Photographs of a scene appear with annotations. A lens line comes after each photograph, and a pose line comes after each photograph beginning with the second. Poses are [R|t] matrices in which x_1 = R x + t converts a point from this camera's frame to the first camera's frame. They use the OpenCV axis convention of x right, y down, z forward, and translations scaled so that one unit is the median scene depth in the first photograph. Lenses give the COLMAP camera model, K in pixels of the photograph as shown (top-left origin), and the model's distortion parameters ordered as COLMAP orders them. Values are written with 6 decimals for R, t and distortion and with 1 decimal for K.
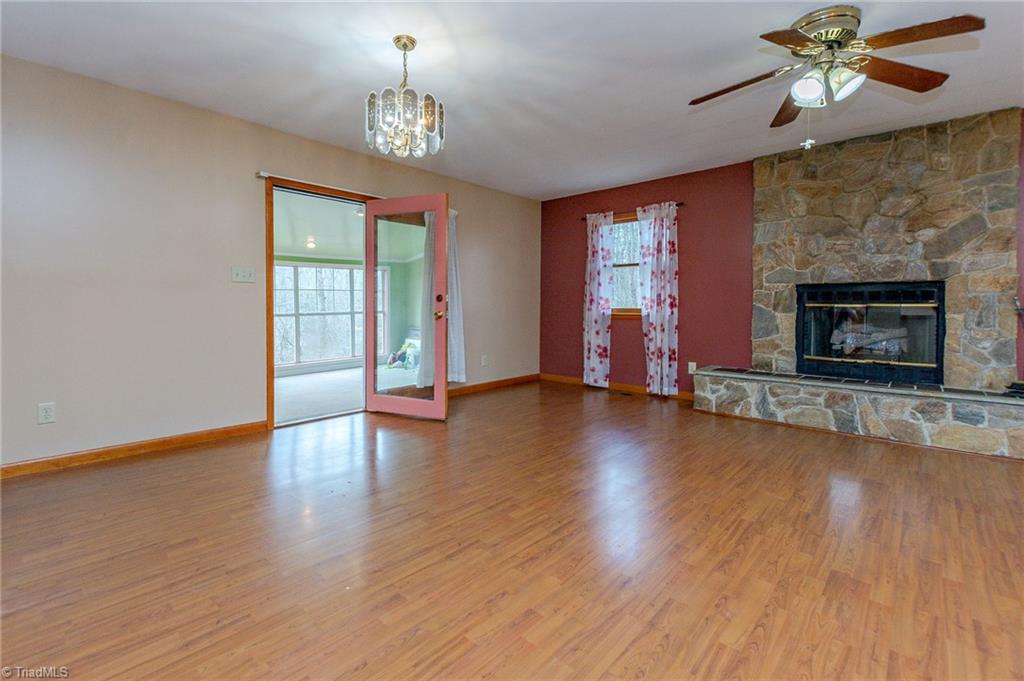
lens RADIAL K [[455.9, 0, 509.3], [0, 455.9, 315.0], [0, 0, 1]] dist [0.001124, -0.001846]
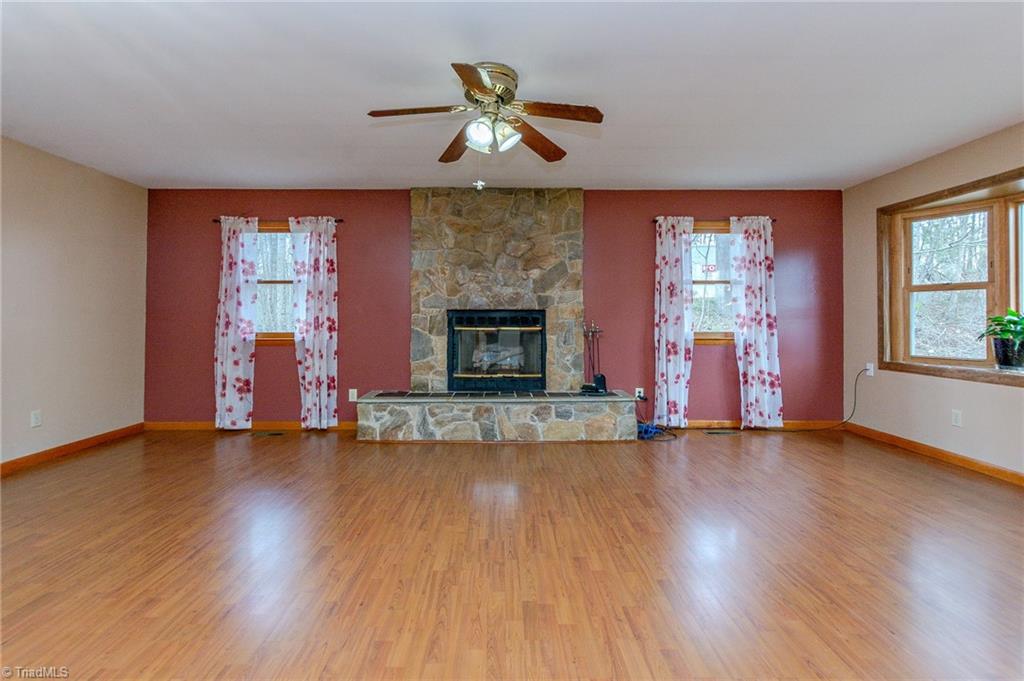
lens RADIAL K [[455.9, 0, 509.3], [0, 455.9, 315.0], [0, 0, 1]] dist [0.001124, -0.001846]
pose [[0.731385, 0.006171, 0.681937, -0.007708], [0.015779, 0.999538, -0.025969, -0.026019], [-0.681782, 0.029754, 0.730950, 0.109597]]
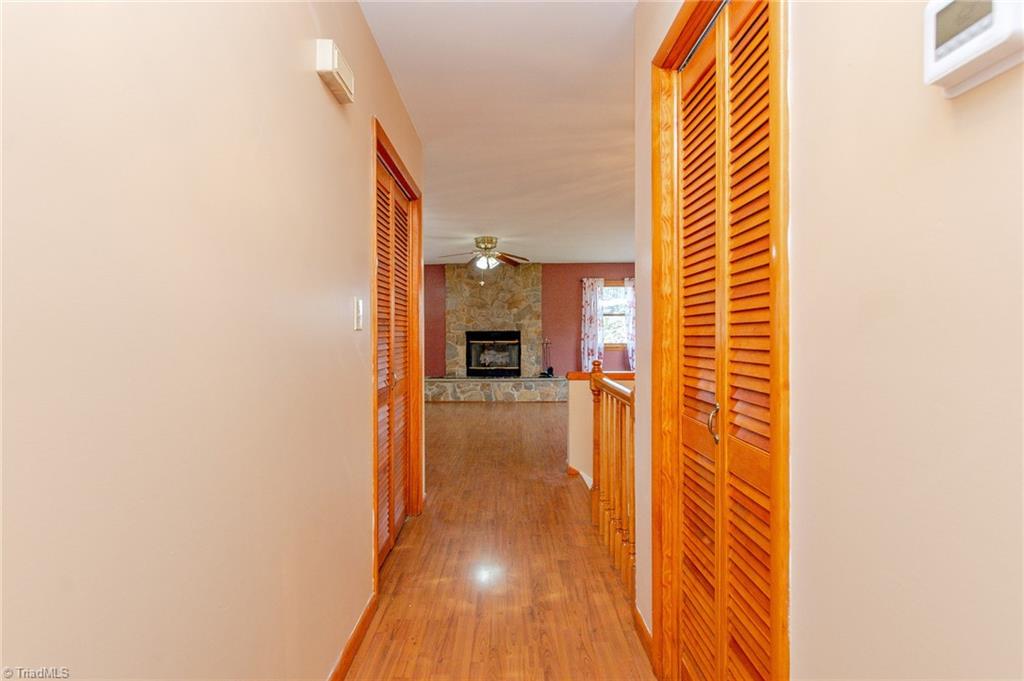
lens RADIAL K [[439.0, 0, 499.3], [0, 439.0, 336.1], [0, 0, 1]] dist [-0.002483, -0.002944]
pose [[0.757854, -0.008224, 0.652373, -0.545806], [0.020329, 0.999733, -0.011014, -0.025358], [-0.652108, 0.021609, 0.757818, -0.581156]]
